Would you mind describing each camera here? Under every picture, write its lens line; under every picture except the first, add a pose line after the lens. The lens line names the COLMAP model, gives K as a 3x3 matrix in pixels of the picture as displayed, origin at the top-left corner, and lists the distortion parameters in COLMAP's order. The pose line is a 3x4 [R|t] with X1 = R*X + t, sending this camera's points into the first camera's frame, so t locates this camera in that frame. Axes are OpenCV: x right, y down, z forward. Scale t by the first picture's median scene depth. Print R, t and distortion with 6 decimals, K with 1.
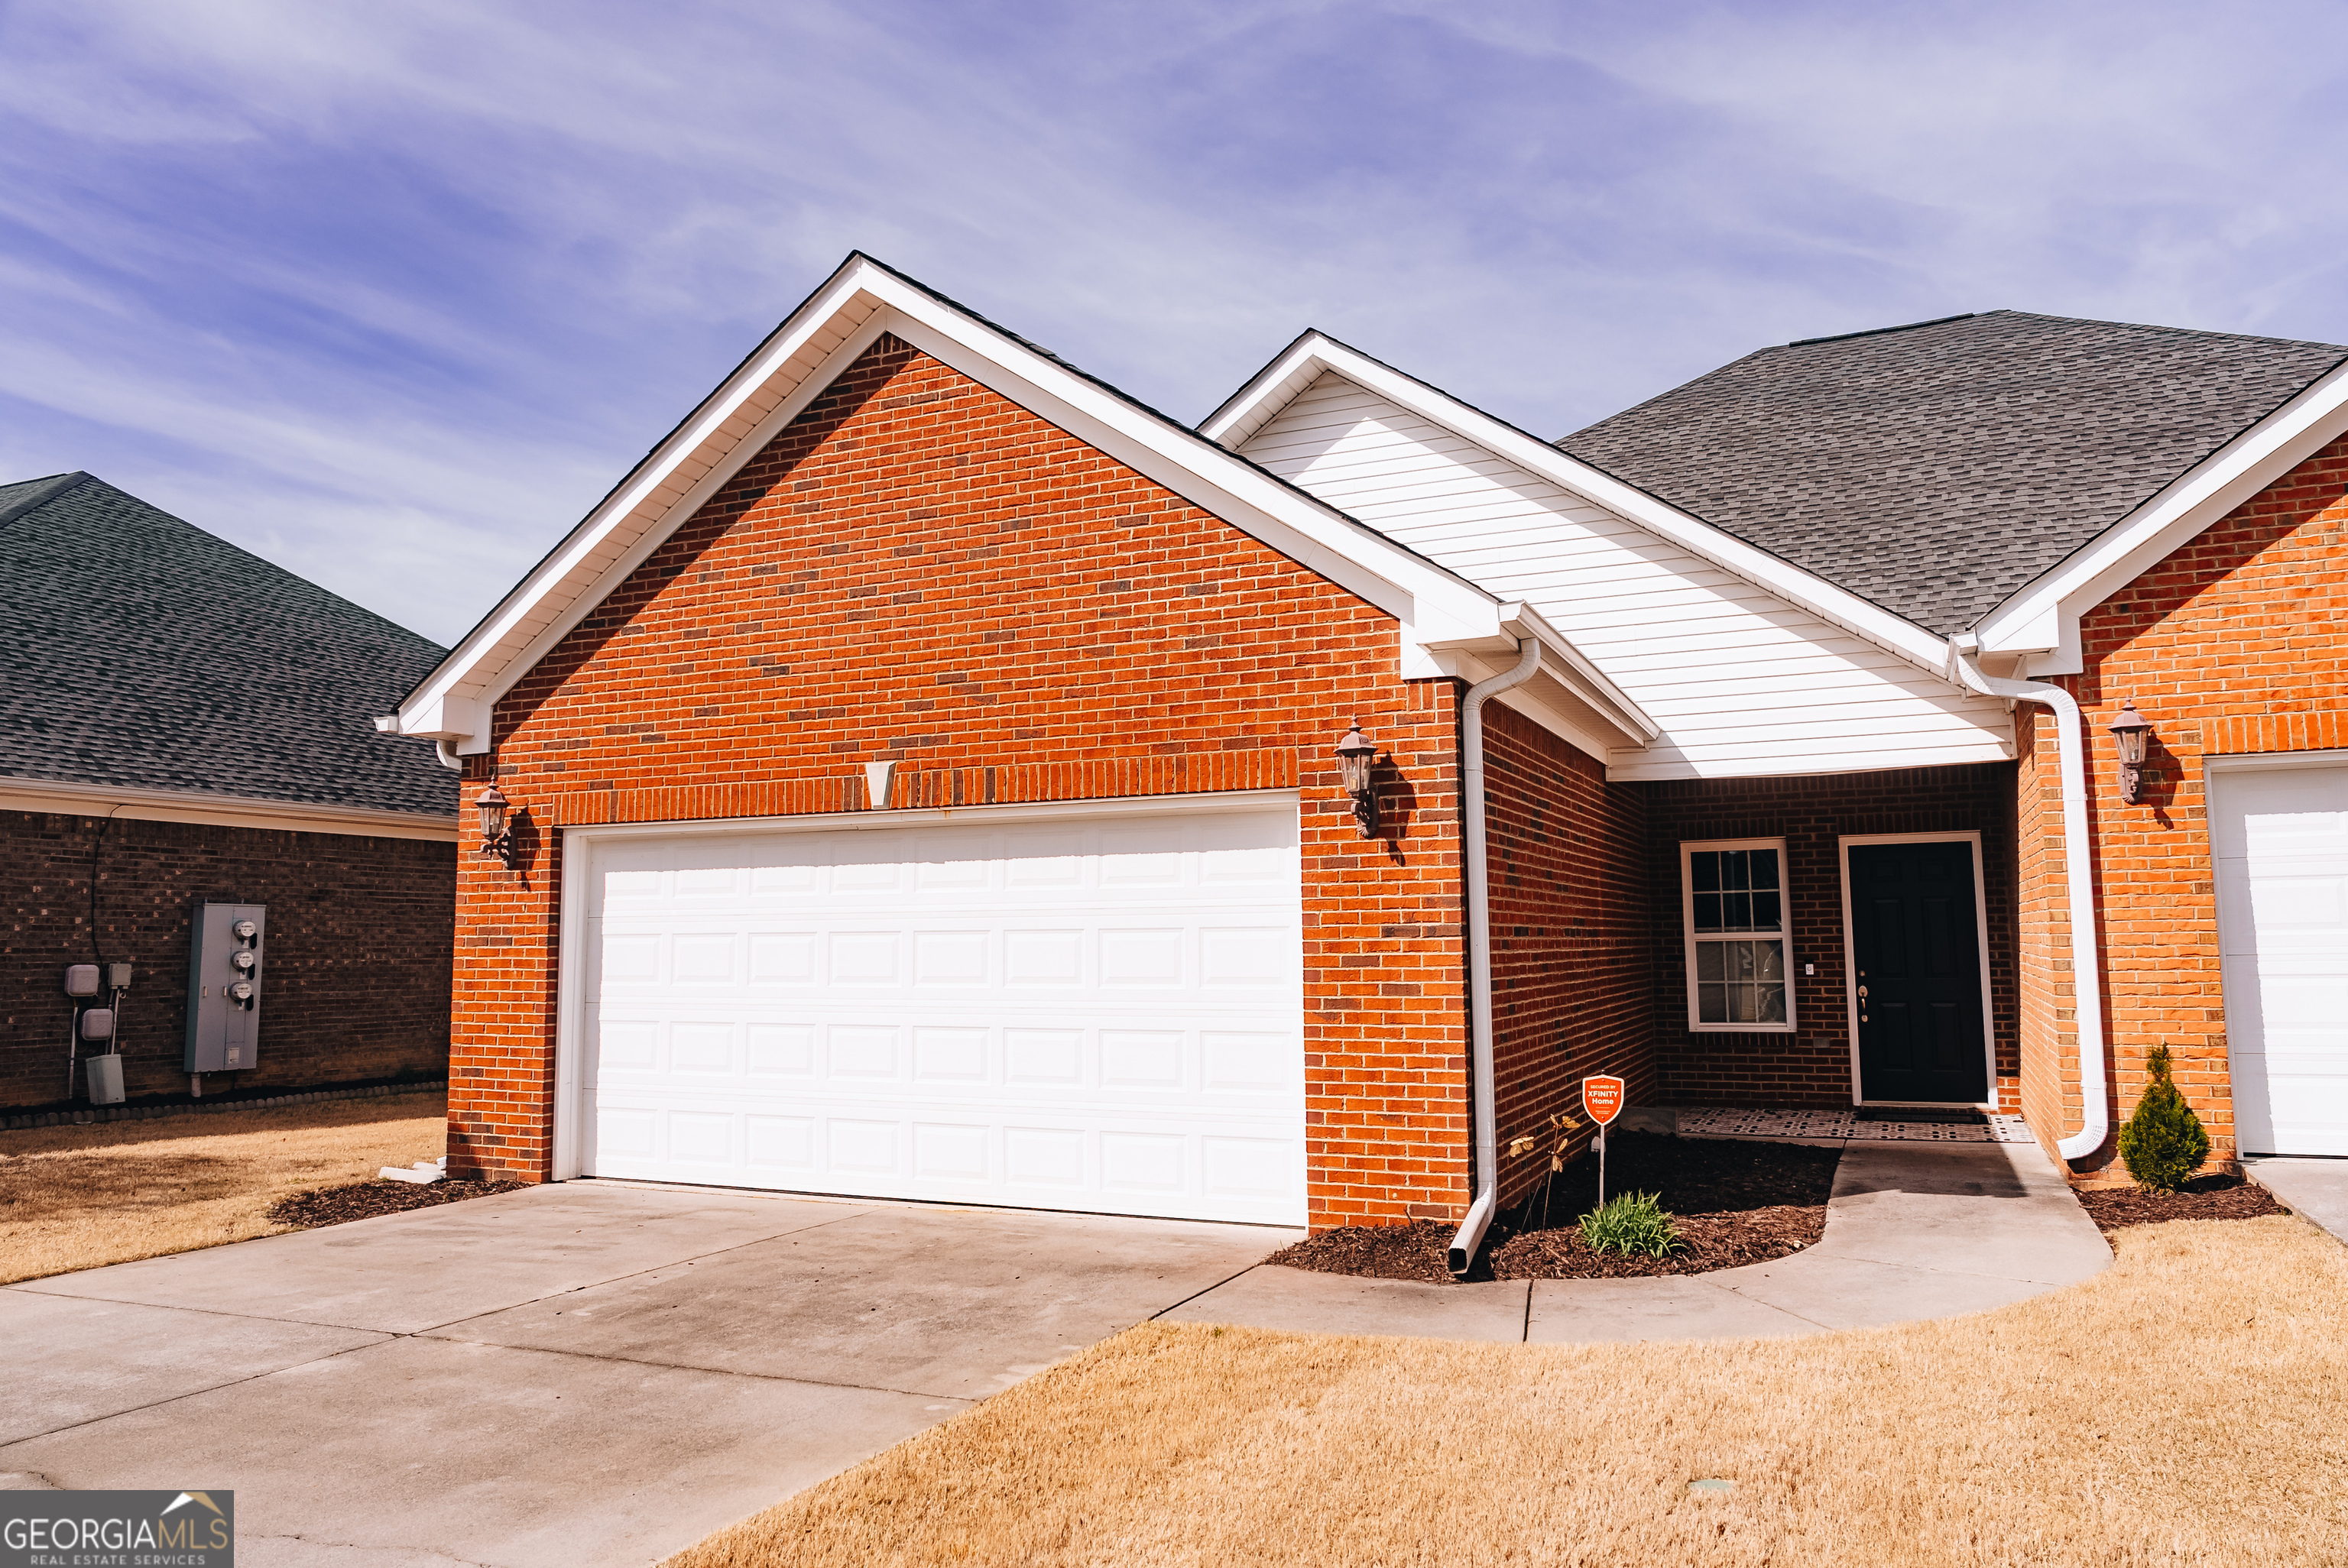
lens RADIAL K [[1576.3, 0, 1168.3], [0, 1576.3, 770.6], [0, 0, 1]] dist [-0.010334, 0.009409]
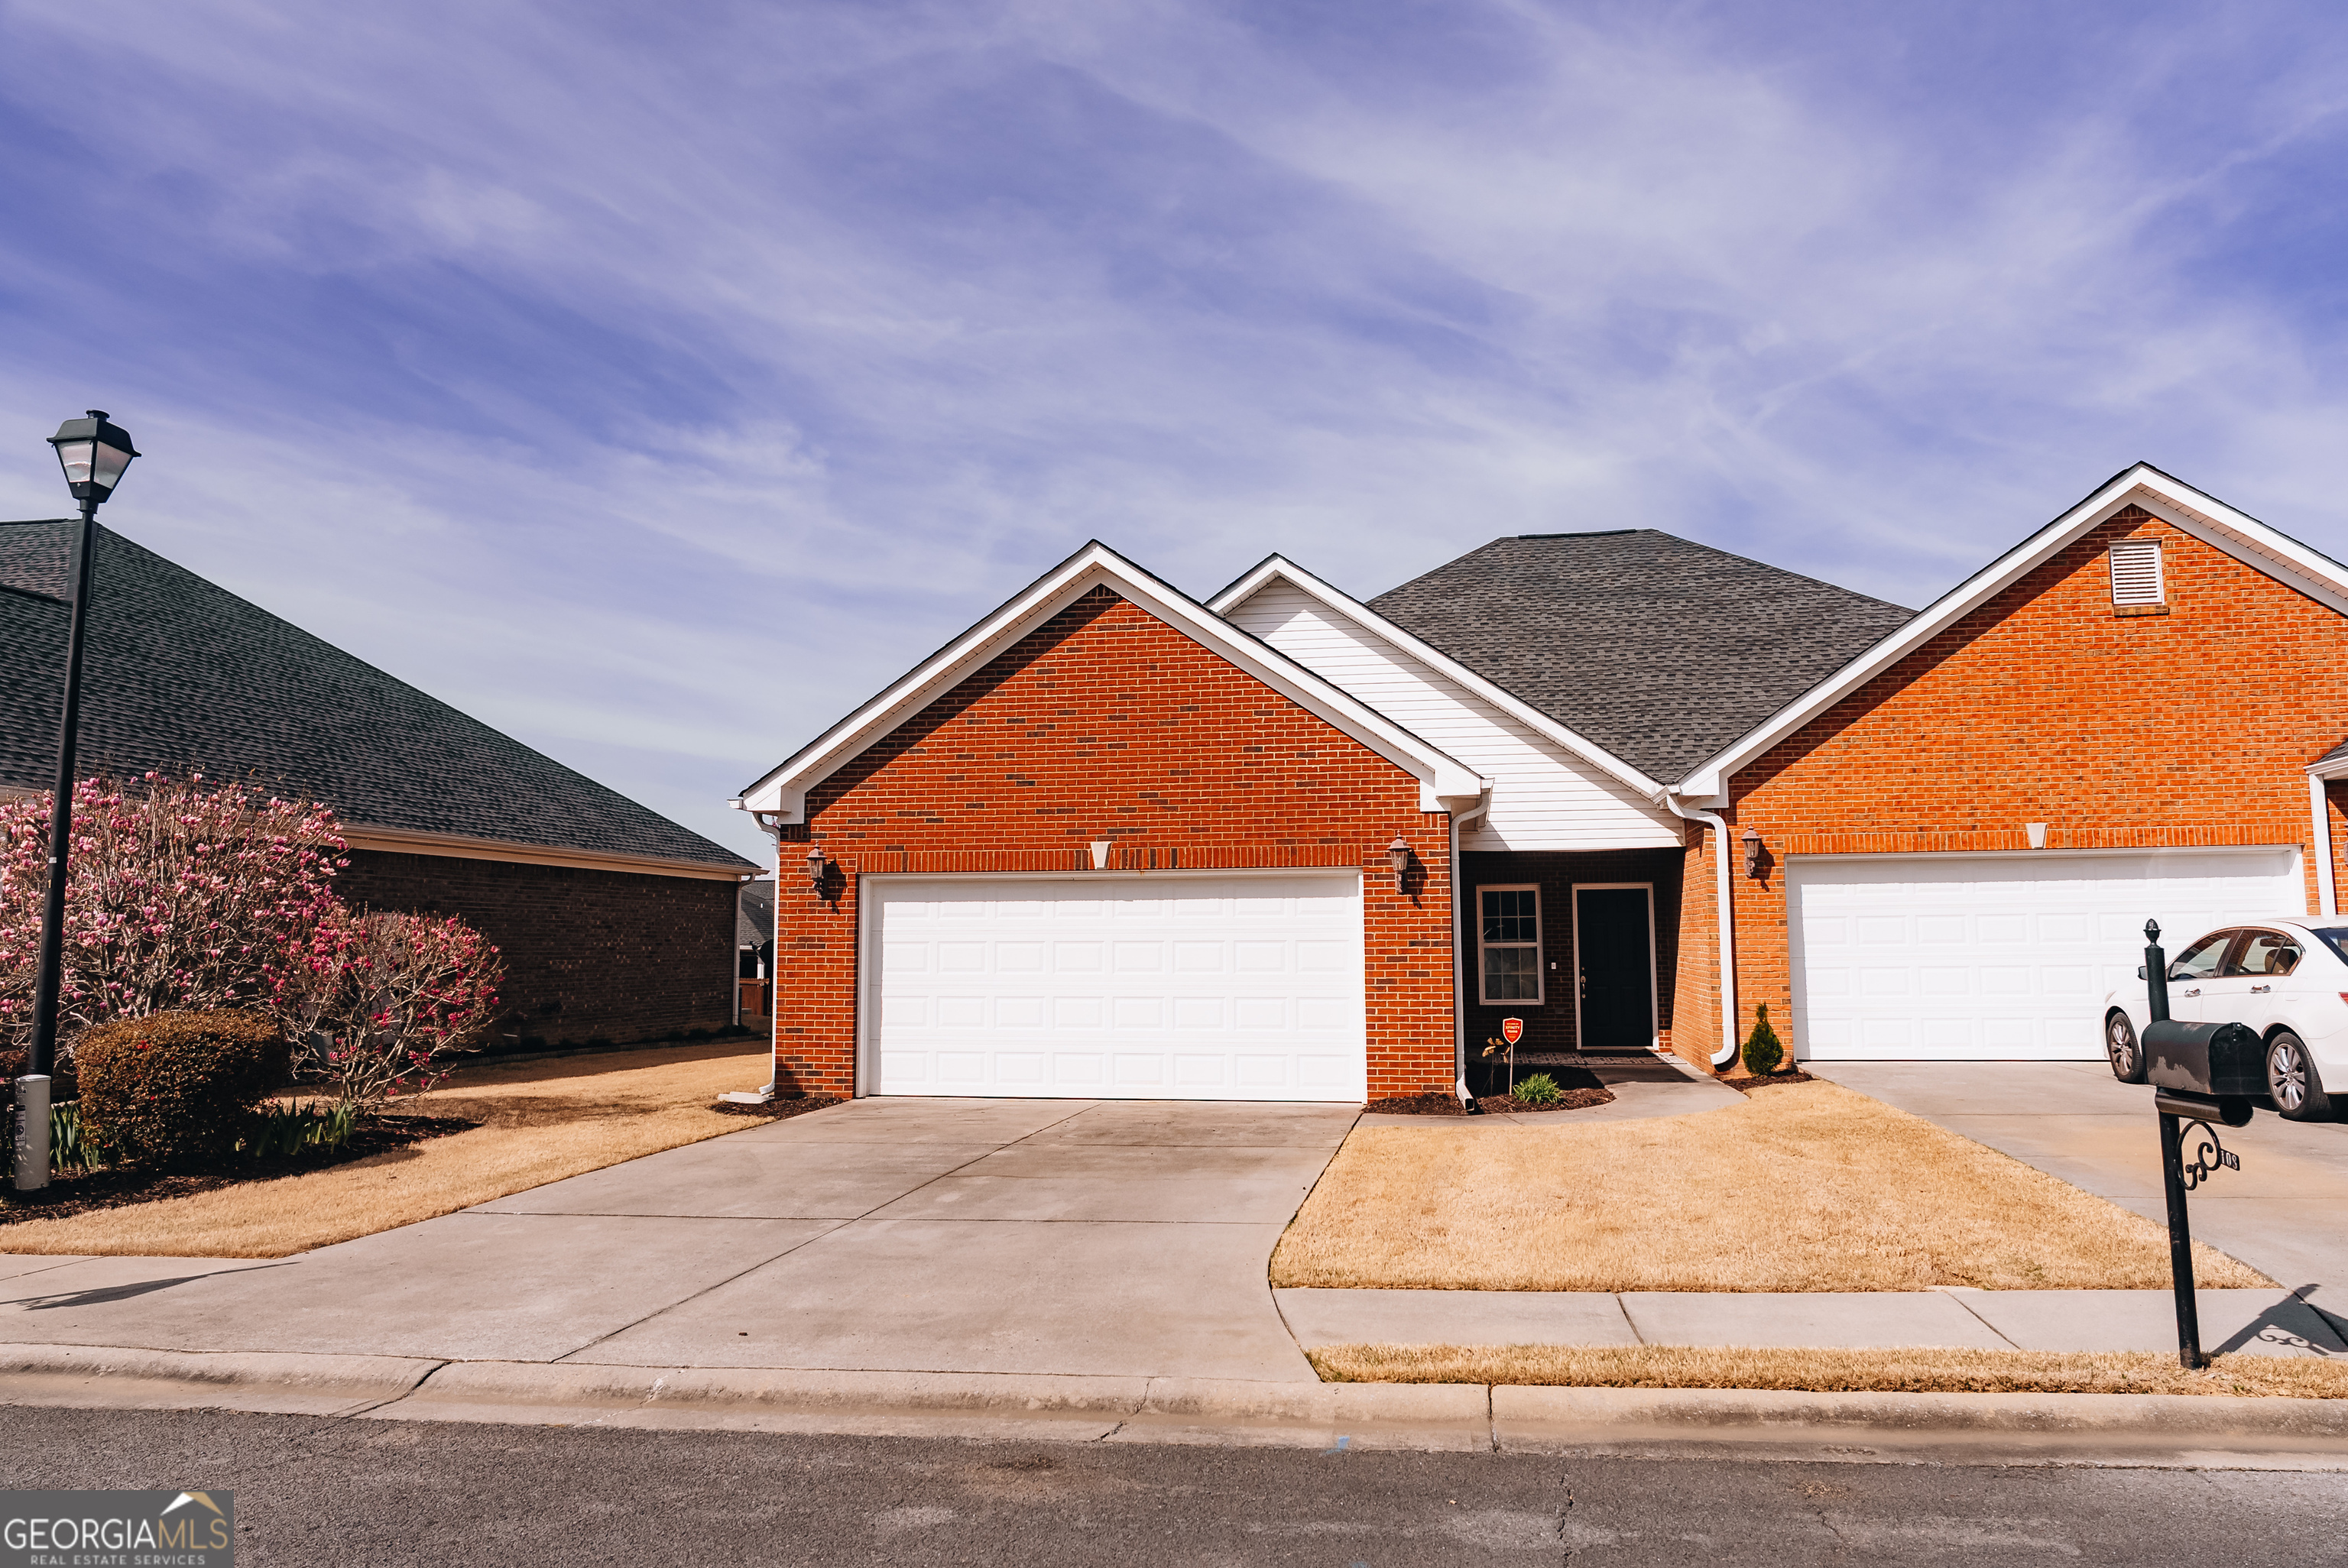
lens RADIAL K [[1576.3, 0, 1168.3], [0, 1576.3, 770.6], [0, 0, 1]] dist [-0.010334, 0.009409]
pose [[0.970258, 0.030965, 0.240083, -0.510786], [-0.030554, 0.999518, -0.005436, -0.073536], [-0.240136, -0.002061, 0.970737, -0.653859]]
